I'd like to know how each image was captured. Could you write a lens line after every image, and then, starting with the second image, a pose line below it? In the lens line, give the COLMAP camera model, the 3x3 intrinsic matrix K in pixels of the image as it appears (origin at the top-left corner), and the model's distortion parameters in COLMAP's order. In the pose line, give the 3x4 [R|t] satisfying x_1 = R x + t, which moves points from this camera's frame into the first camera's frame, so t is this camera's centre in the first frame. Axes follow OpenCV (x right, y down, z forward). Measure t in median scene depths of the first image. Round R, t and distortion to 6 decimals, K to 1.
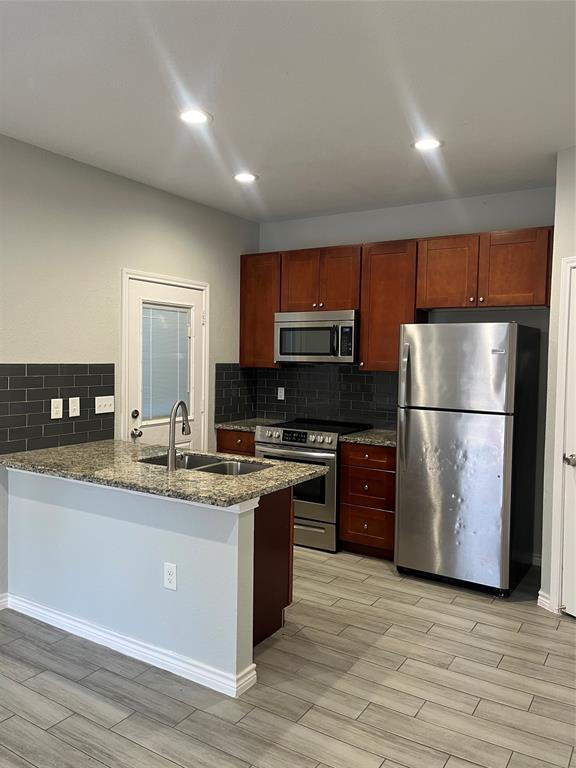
lens RADIAL K [[588.5, 0, 289.6], [0, 588.5, 382.3], [0, 0, 1]] dist [0.061413, -0.086734]
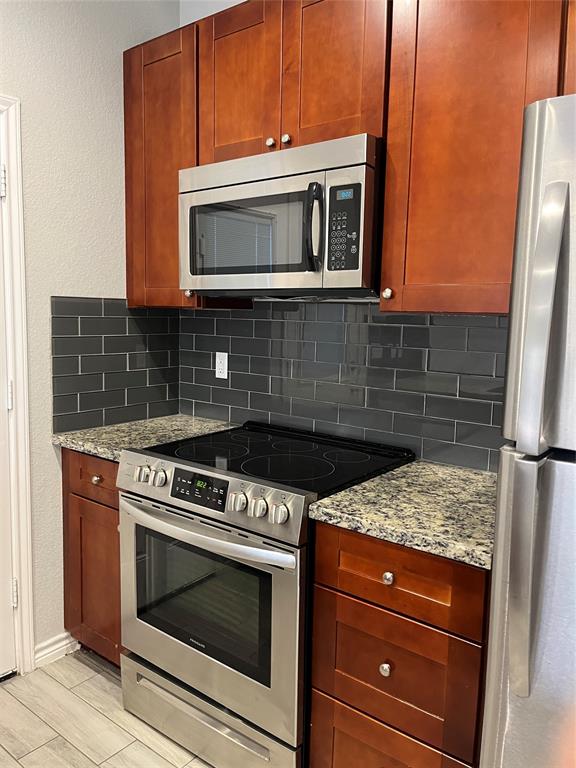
lens RADIAL K [[588.5, 0, 282.5], [0, 588.5, 371.3], [0, 0, 1]] dist [0.061413, -0.086734]
pose [[0.993417, 0.017033, -0.113280, 0.101471], [-0.010620, 0.998319, 0.056977, -0.003666], [0.114060, -0.055398, 0.991928, 0.637739]]
